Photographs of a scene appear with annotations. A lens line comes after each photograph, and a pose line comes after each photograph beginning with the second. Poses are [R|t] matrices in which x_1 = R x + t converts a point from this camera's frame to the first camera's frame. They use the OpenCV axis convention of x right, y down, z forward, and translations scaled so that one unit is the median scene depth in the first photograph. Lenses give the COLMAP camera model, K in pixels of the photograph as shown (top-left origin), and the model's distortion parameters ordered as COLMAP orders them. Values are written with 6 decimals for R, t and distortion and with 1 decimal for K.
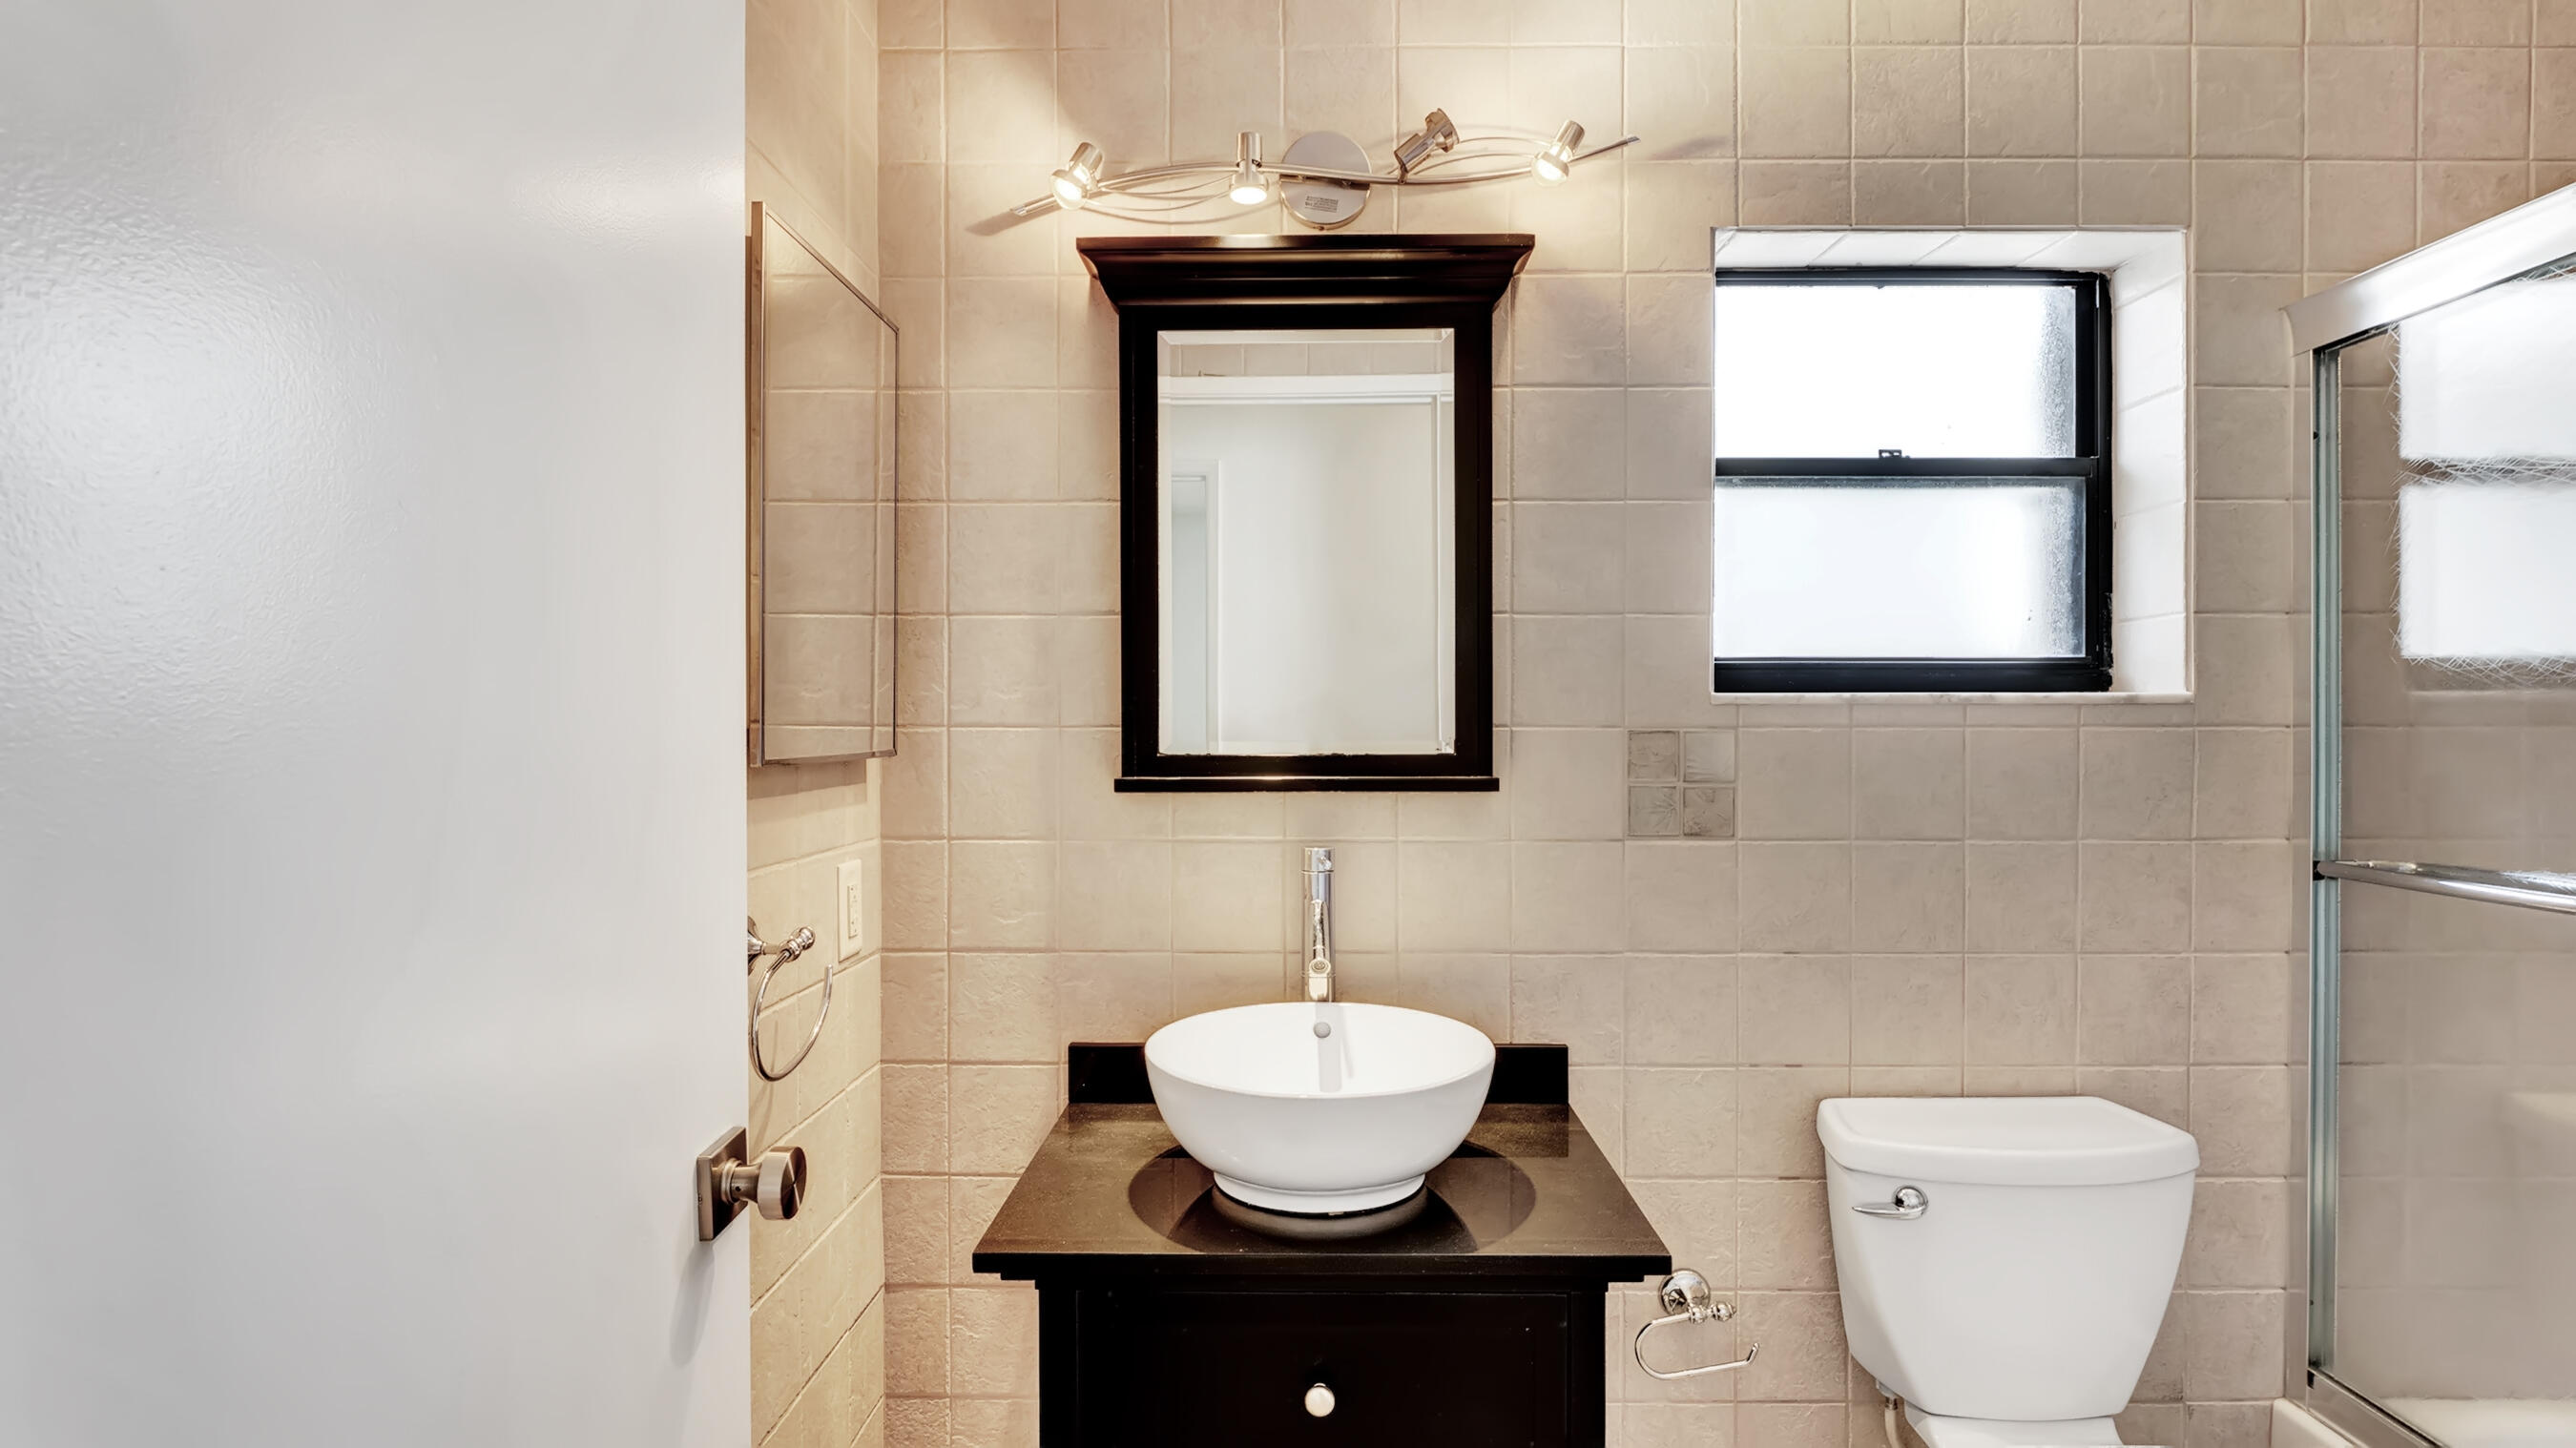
lens RADIAL K [[1373.4, 0, 1288.0], [0, 1373.4, 724.0], [0, 0, 1]] dist [0.000234, 0.000196]
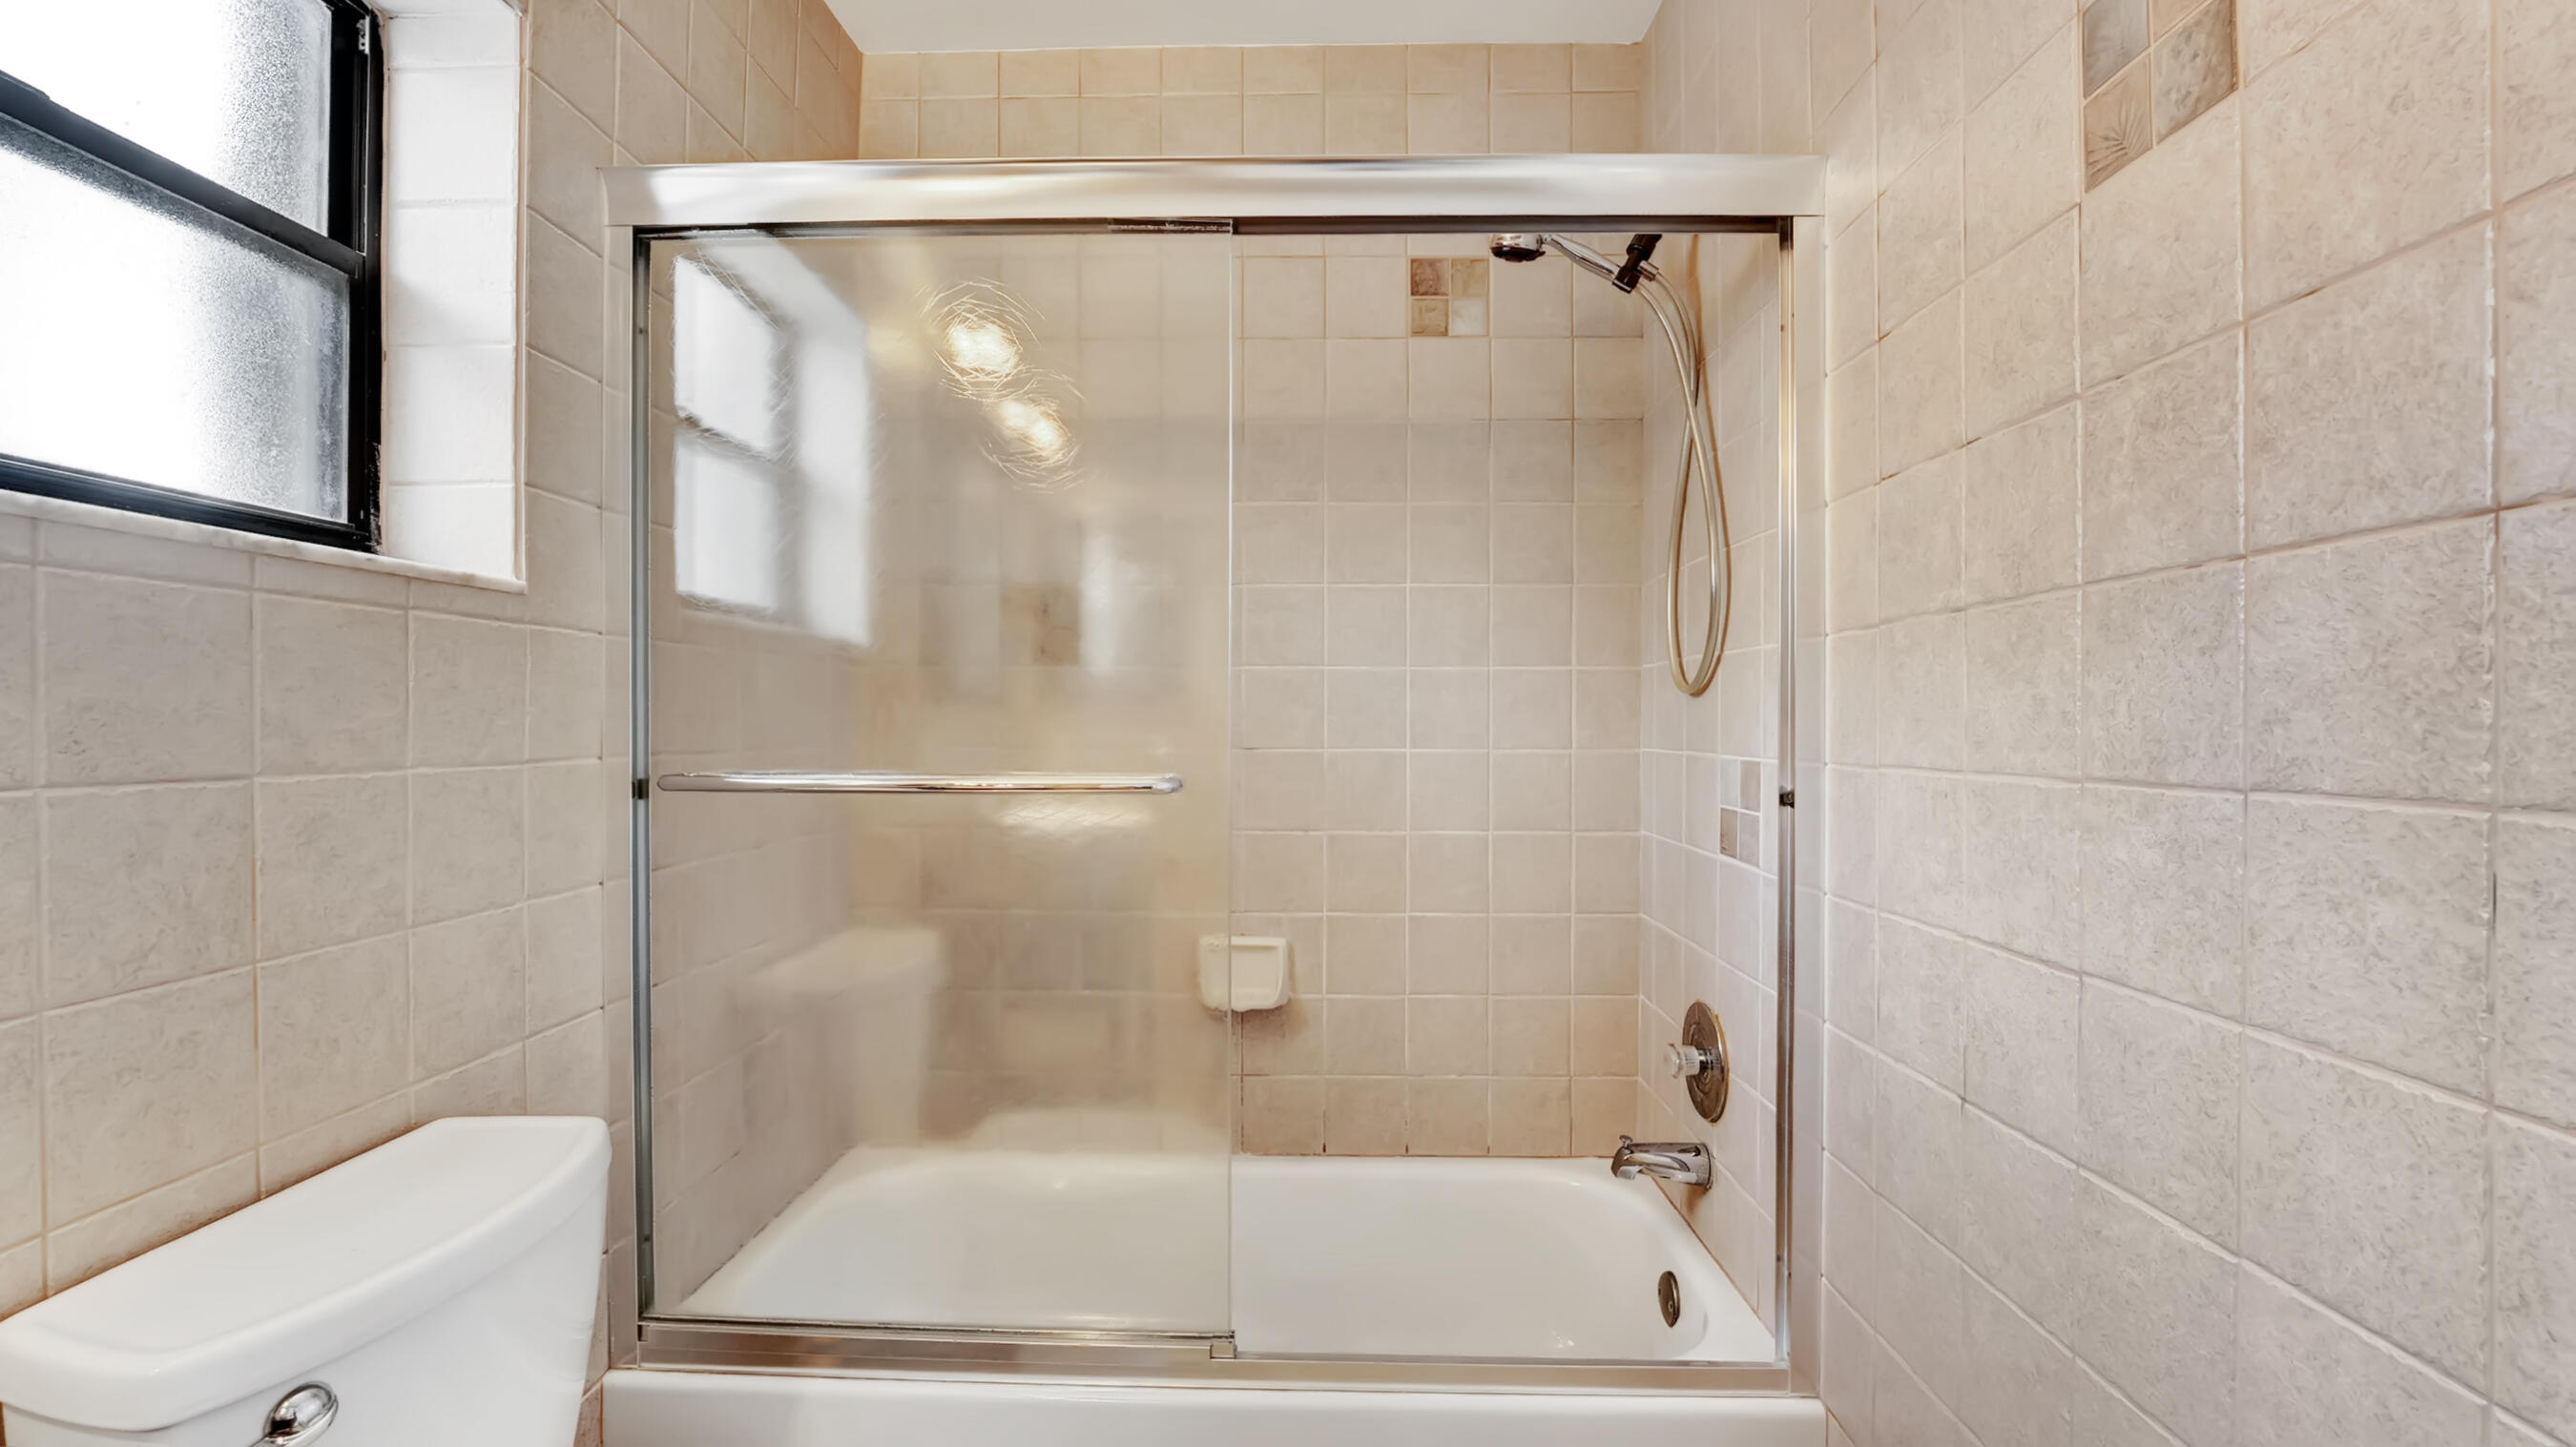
lens RADIAL K [[1071.6, 0, 1293.3], [0, 1071.6, 732.8], [0, 0, 1]] dist [-0.021789, 0.000036]
pose [[0.011095, -0.008302, 0.999904, 0.034390], [0.003316, 0.999960, 0.008266, 0.062770], [-0.999933, 0.003224, 0.011123, 0.535524]]
